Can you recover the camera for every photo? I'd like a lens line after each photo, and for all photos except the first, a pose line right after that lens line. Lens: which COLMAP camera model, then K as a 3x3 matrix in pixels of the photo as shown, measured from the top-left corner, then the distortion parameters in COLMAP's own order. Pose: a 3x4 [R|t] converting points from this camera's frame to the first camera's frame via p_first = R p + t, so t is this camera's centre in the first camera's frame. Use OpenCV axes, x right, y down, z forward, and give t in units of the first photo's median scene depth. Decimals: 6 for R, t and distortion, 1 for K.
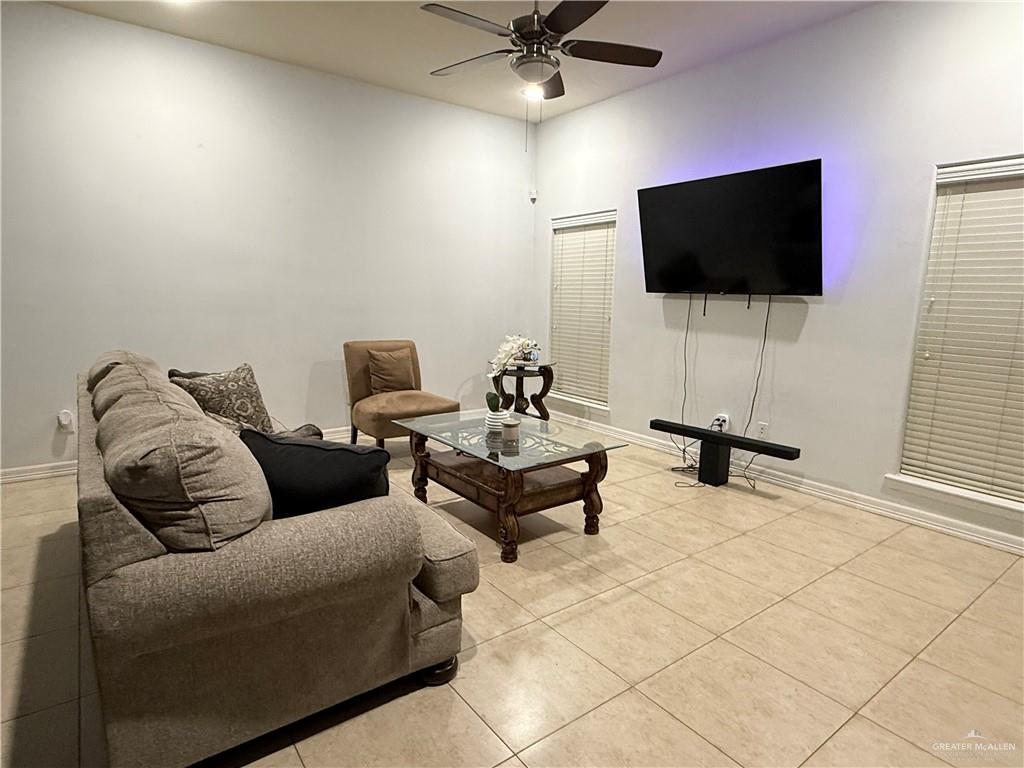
lens RADIAL K [[574.7, 0, 512.3], [0, 574.7, 385.9], [0, 0, 1]] dist [0.004006, -0.001666]
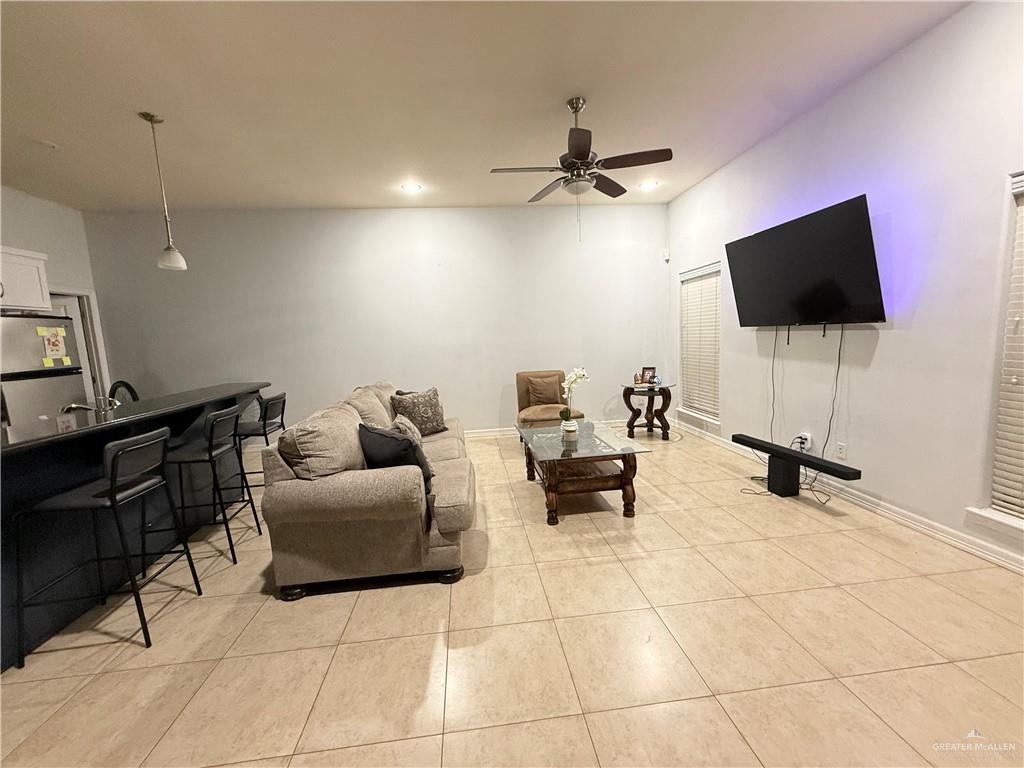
lens RADIAL K [[413.6, 0, 506.5], [0, 413.6, 382.9], [0, 0, 1]] dist [0.003480, -0.000474]
pose [[0.855679, -0.001983, -0.517503, 0.341390], [-0.017713, 0.999294, -0.033119, -0.012159], [0.517203, 0.037506, 0.855040, 0.024797]]
